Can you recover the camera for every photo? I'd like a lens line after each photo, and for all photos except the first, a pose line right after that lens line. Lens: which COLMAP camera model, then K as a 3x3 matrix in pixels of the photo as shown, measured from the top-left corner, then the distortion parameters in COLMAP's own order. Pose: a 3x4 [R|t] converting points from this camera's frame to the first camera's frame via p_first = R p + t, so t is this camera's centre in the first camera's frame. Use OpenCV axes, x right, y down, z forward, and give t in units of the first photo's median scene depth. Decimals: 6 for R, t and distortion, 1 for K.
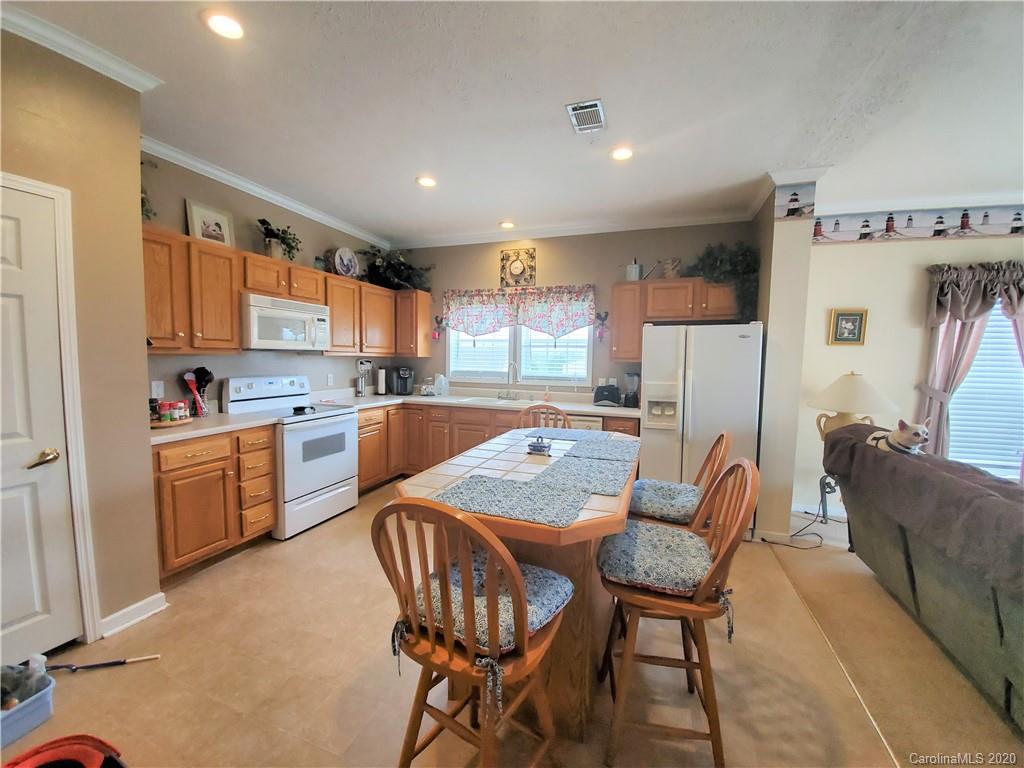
lens RADIAL K [[403.0, 0, 512.0], [0, 403.0, 384.0], [0, 0, 1]] dist [0.019070, -0.018467]
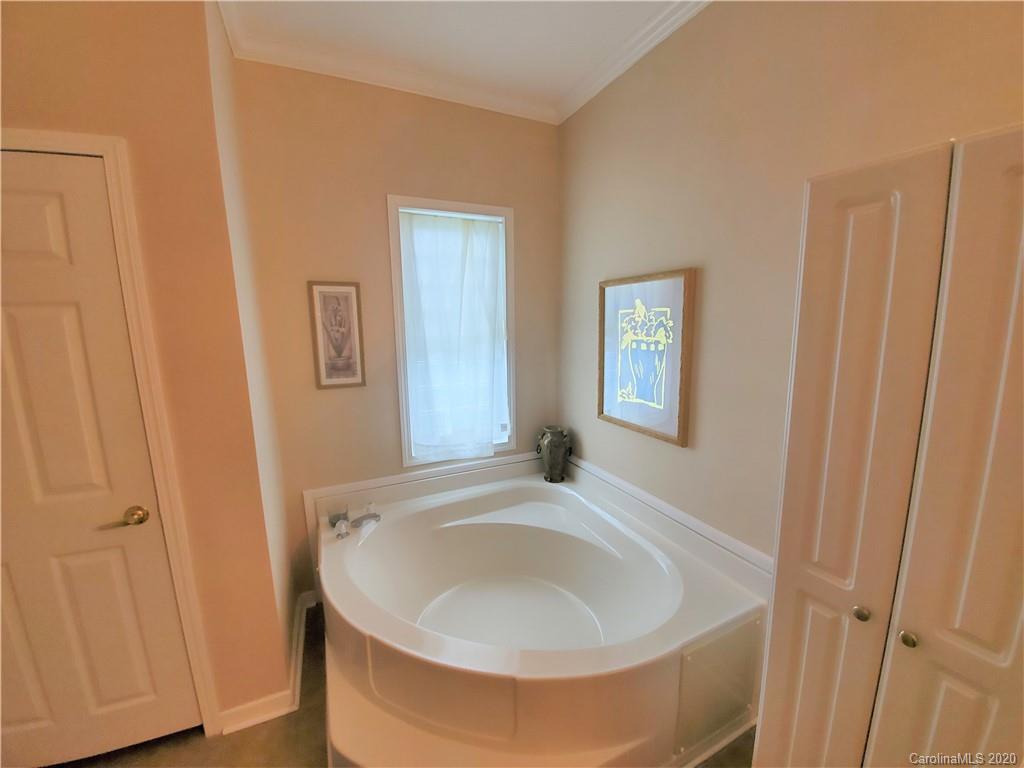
lens RADIAL K [[403.0, 0, 512.0], [0, 403.0, 384.0], [0, 0, 1]] dist [0.019070, -0.018467]
pose [[0.711550, 0.073986, -0.698729, -0.066154], [-0.017622, 0.996007, 0.087519, -0.071886], [0.702414, -0.049961, 0.710013, 0.485407]]
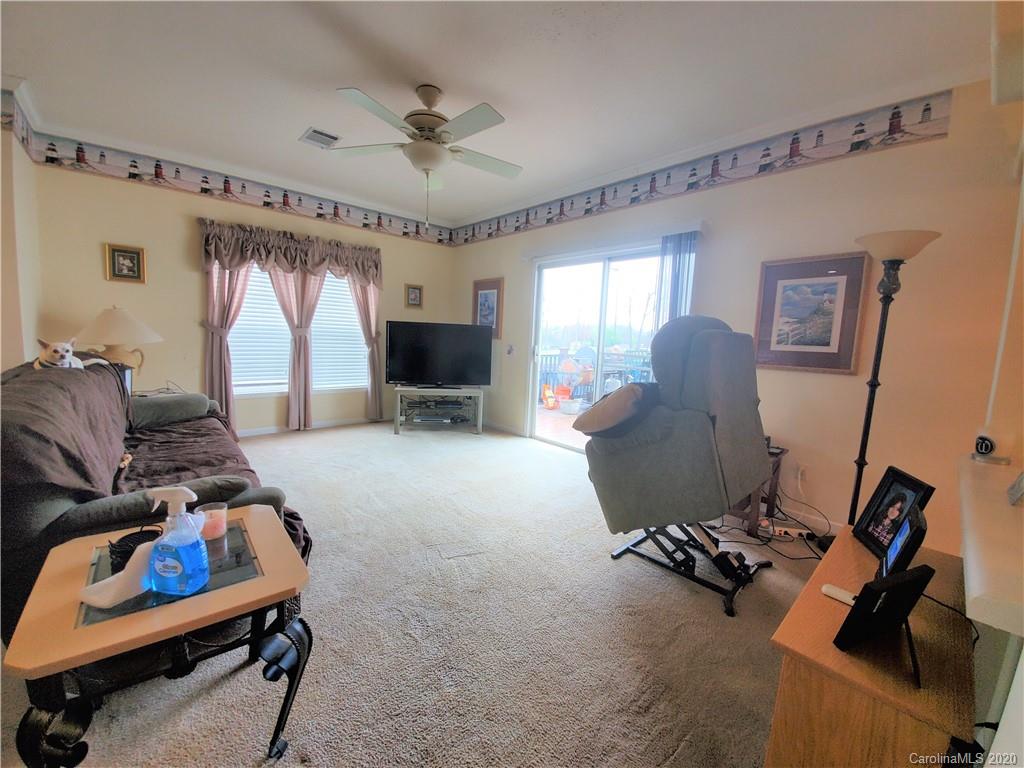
lens RADIAL K [[399.2, 0, 512.0], [0, 399.2, 384.0], [0, 0, 1]] dist [-0.000466, -0.007201]
pose [[0.473231, -0.104764, 0.874687, 0.392786], [0.022972, 0.994033, 0.106629, 0.076421], [-0.880639, -0.030367, 0.472814, -0.337519]]
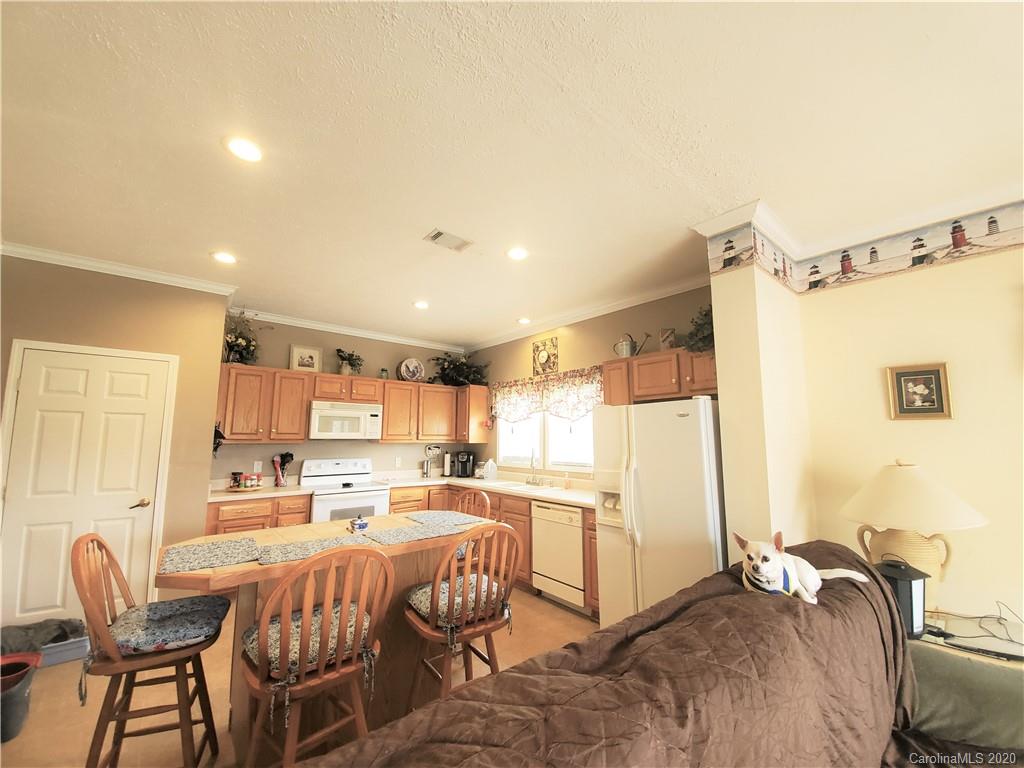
lens RADIAL K [[403.0, 0, 512.0], [0, 403.0, 384.0], [0, 0, 1]] dist [0.019070, -0.018467]
pose [[0.861406, -0.082883, -0.501109, 0.597353], [-0.023342, 0.979094, -0.202066, -0.004725], [0.507381, 0.185757, 0.841463, 0.110050]]
